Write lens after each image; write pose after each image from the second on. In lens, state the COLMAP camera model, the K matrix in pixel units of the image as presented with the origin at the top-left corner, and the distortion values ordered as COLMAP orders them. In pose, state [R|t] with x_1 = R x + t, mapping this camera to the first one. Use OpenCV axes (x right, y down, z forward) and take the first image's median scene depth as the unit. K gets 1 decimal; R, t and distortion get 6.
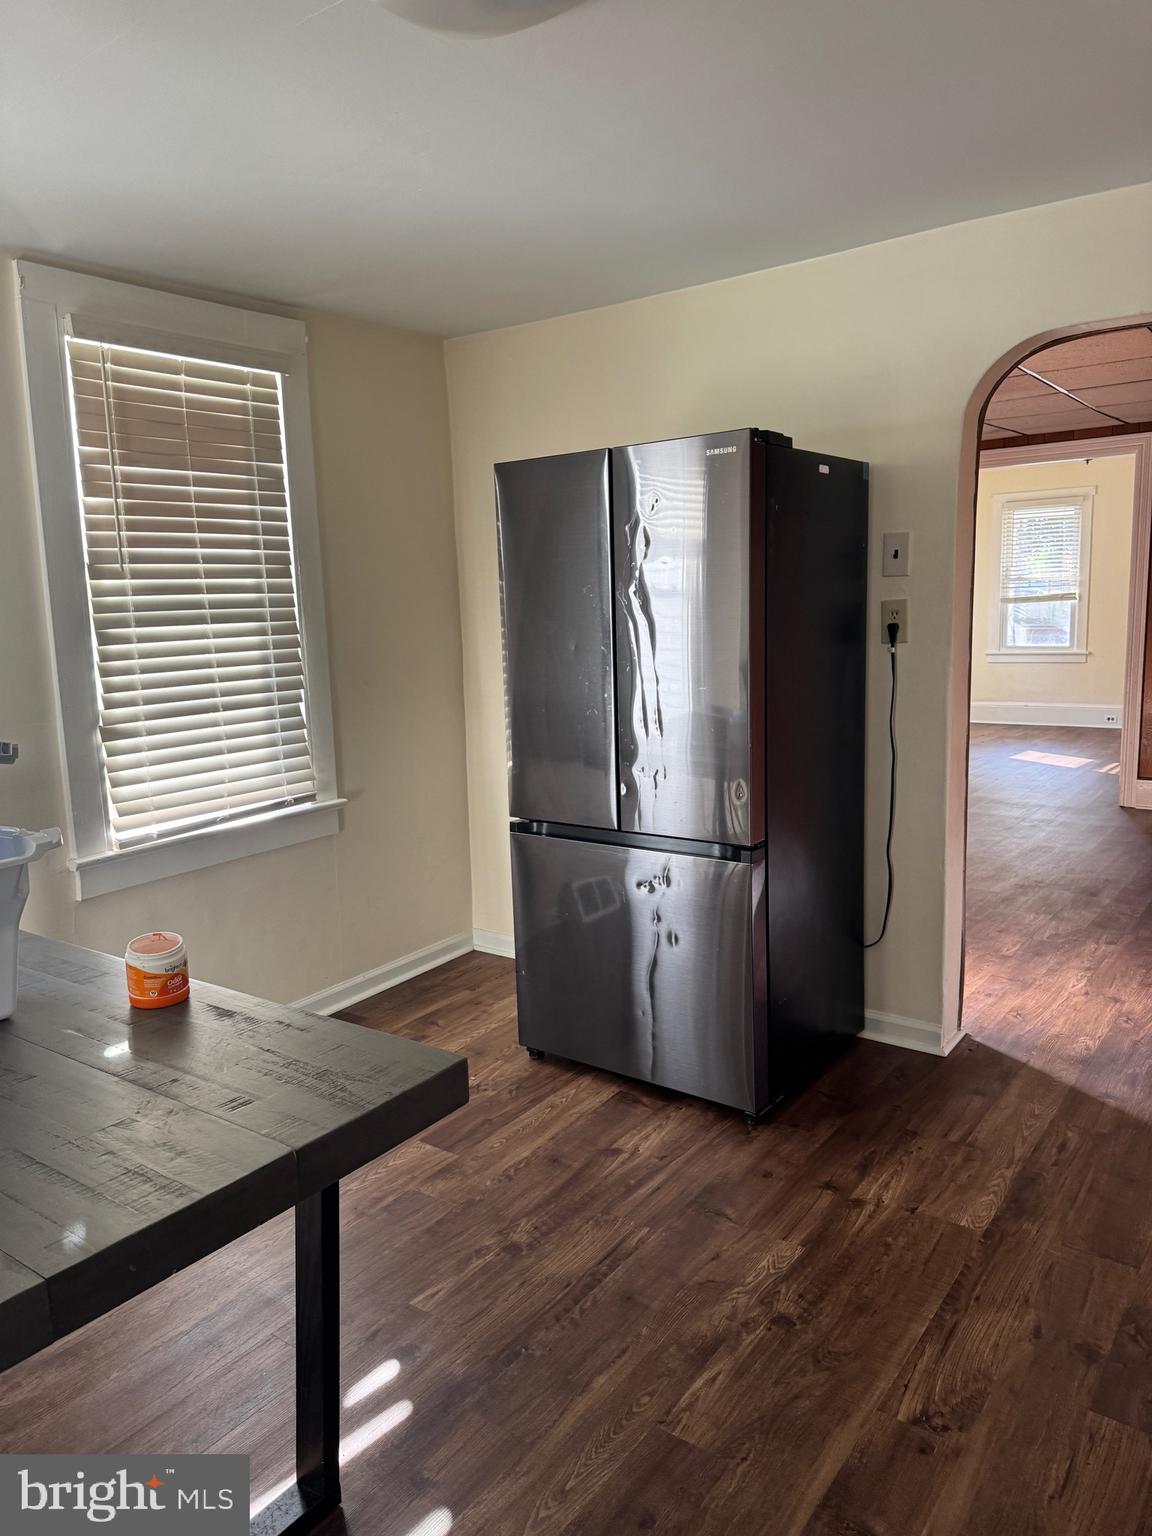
lens RADIAL K [[1087.9, 0, 579.6], [0, 1087.9, 765.9], [0, 0, 1]] dist [0.034137, -0.052402]
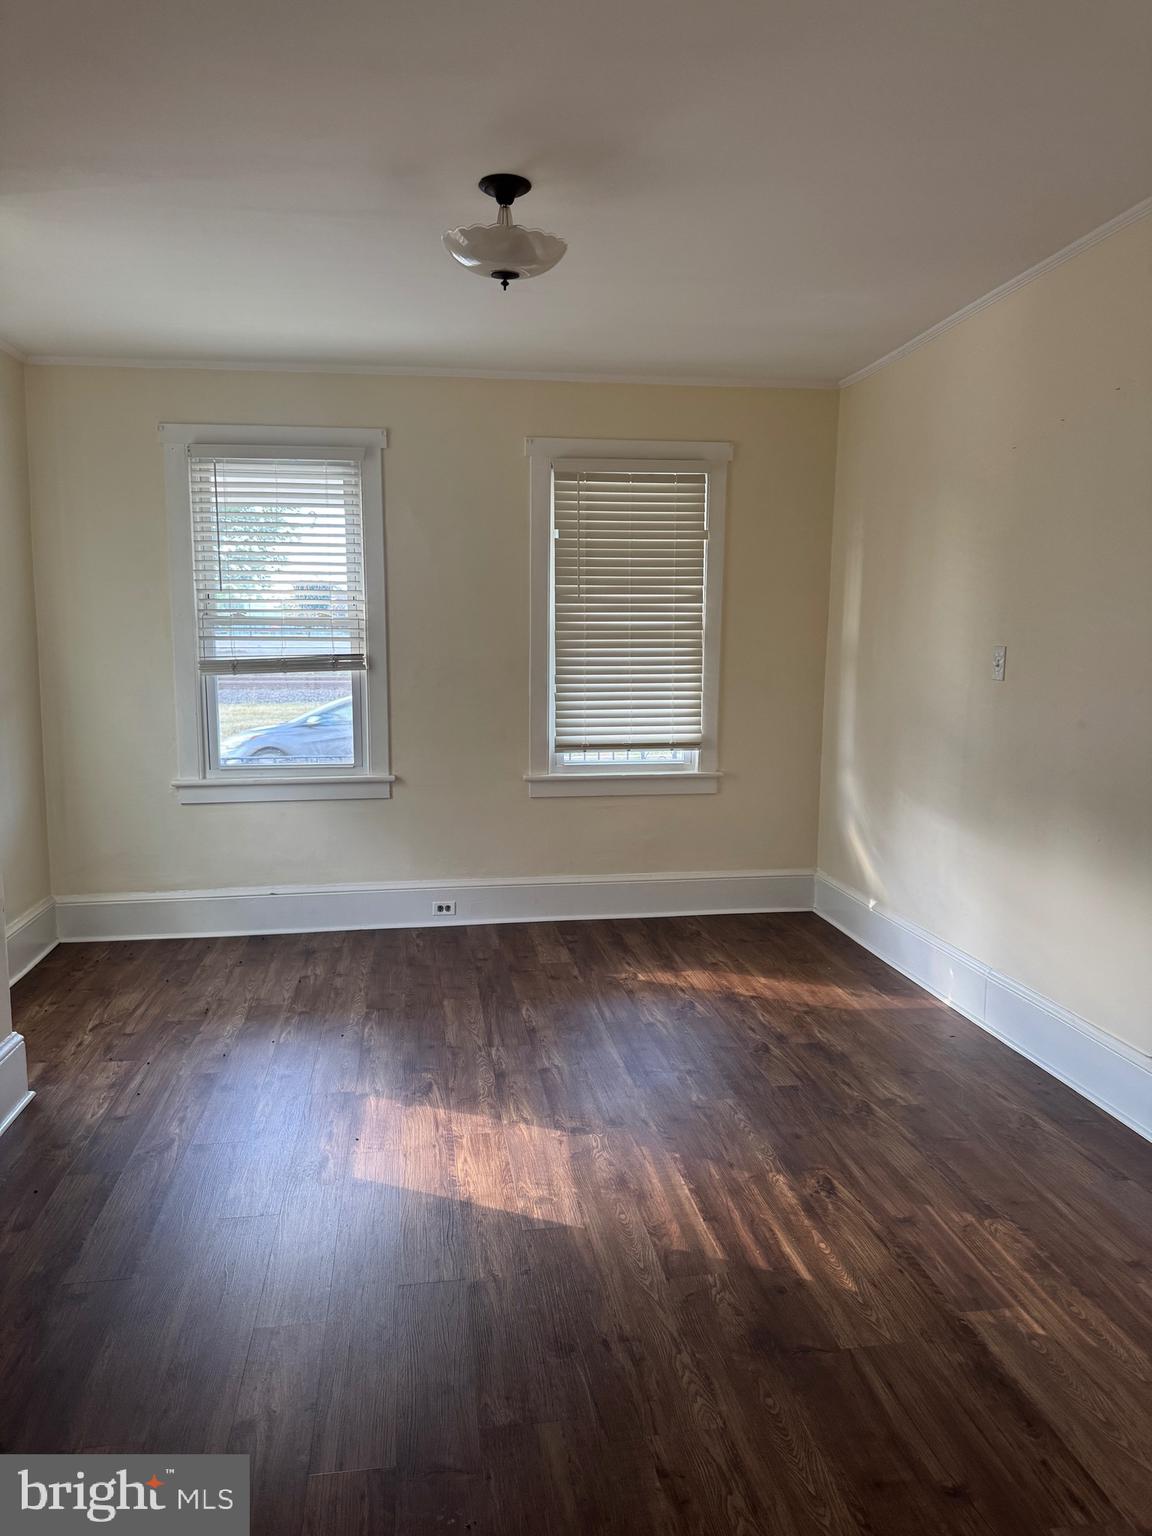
lens RADIAL K [[1087.9, 0, 593.0], [0, 1087.9, 785.4], [0, 0, 1]] dist [0.034137, -0.052402]
pose [[0.743052, -0.052669, 0.667158, 0.207532], [0.079326, 0.996802, -0.009657, -0.087791], [-0.664516, 0.060098, 0.744854, 0.575628]]
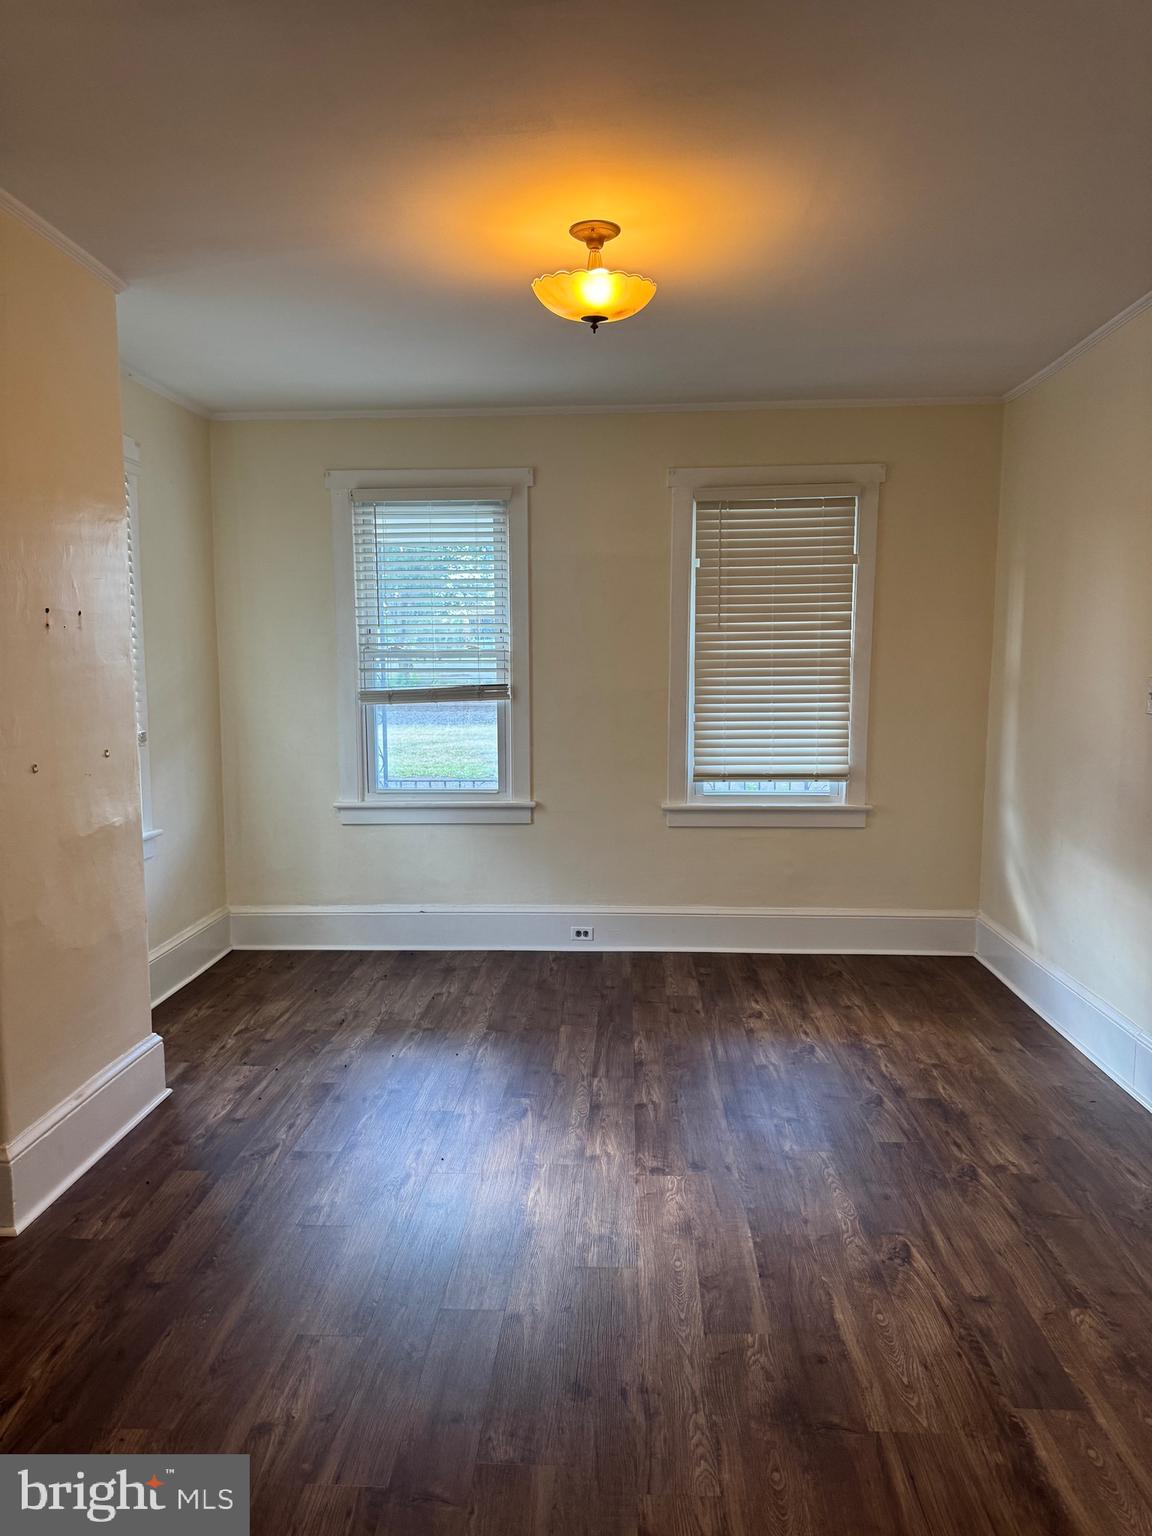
lens RADIAL K [[1087.9, 0, 579.4], [0, 1087.9, 783.9], [0, 0, 1]] dist [0.034137, -0.052402]
pose [[0.866084, -0.026751, 0.499182, 0.233868], [0.055196, 0.997579, -0.042306, -0.089849], [-0.496842, 0.064193, 0.865464, 0.555013]]
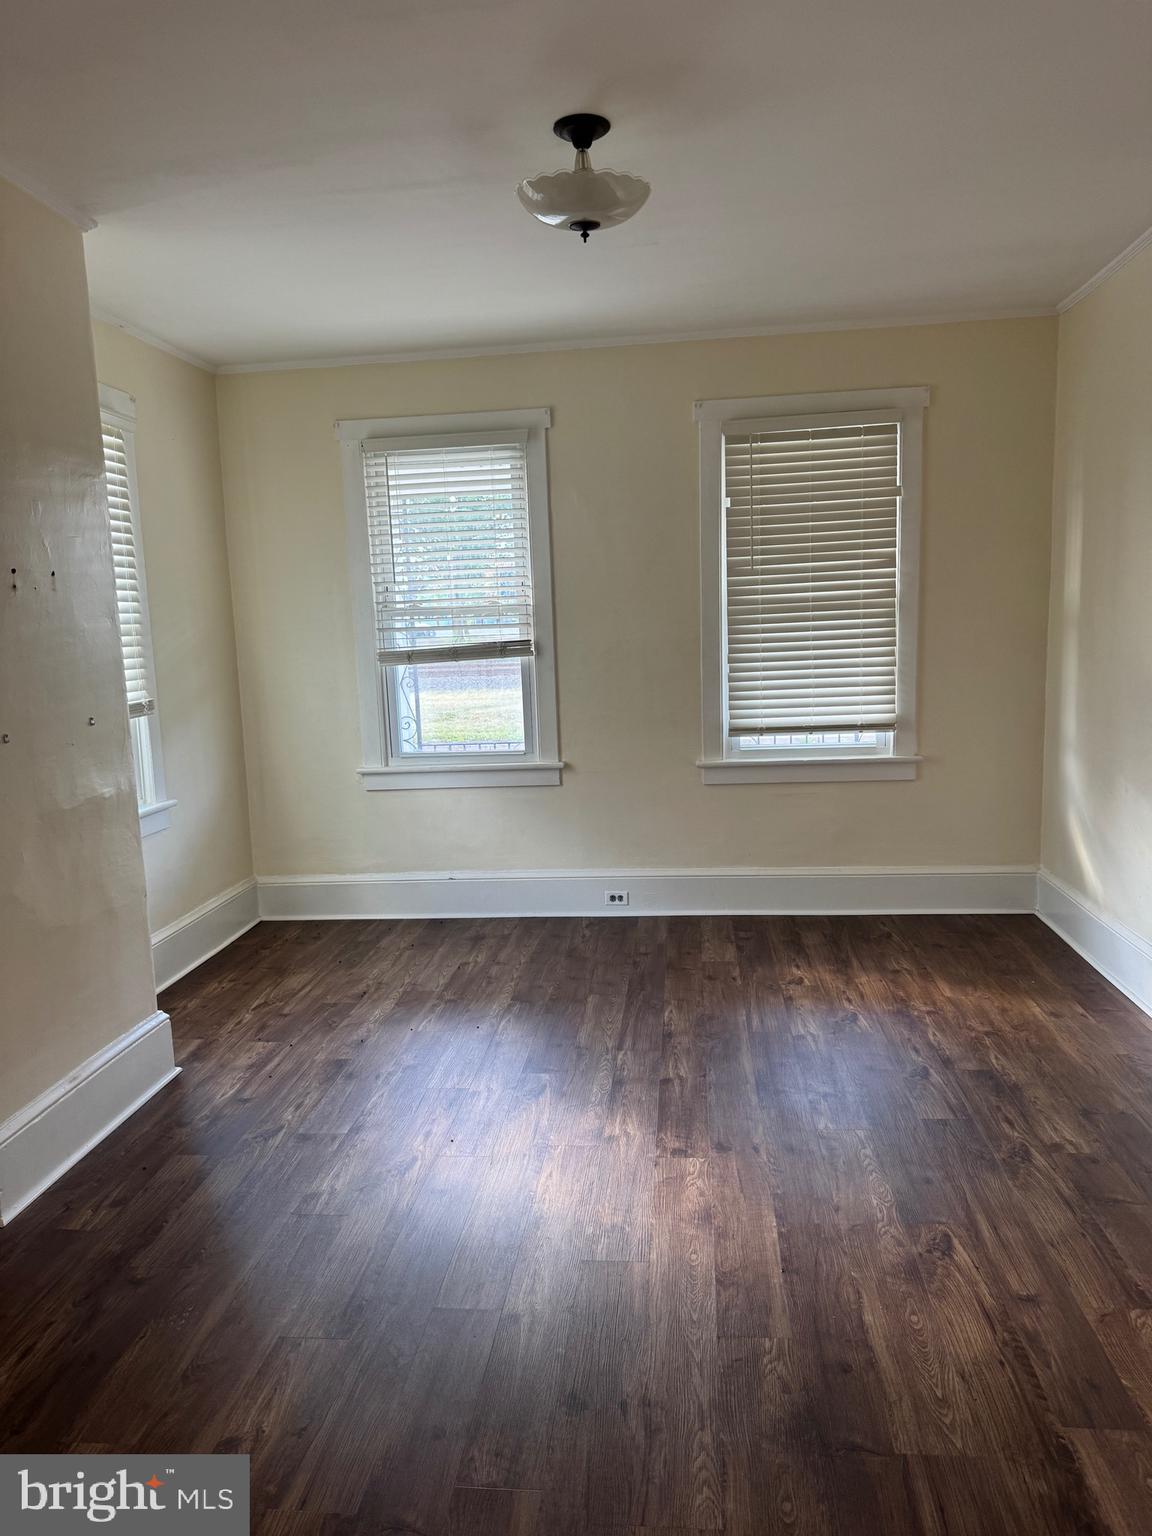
lens RADIAL K [[1087.9, 0, 576.5], [0, 1087.9, 789.5], [0, 0, 1]] dist [0.034137, -0.052402]
pose [[0.893027, -0.068979, 0.444685, 0.256195], [0.079917, 0.996784, -0.005870, -0.088651], [-0.442850, 0.040780, 0.895668, 0.567110]]
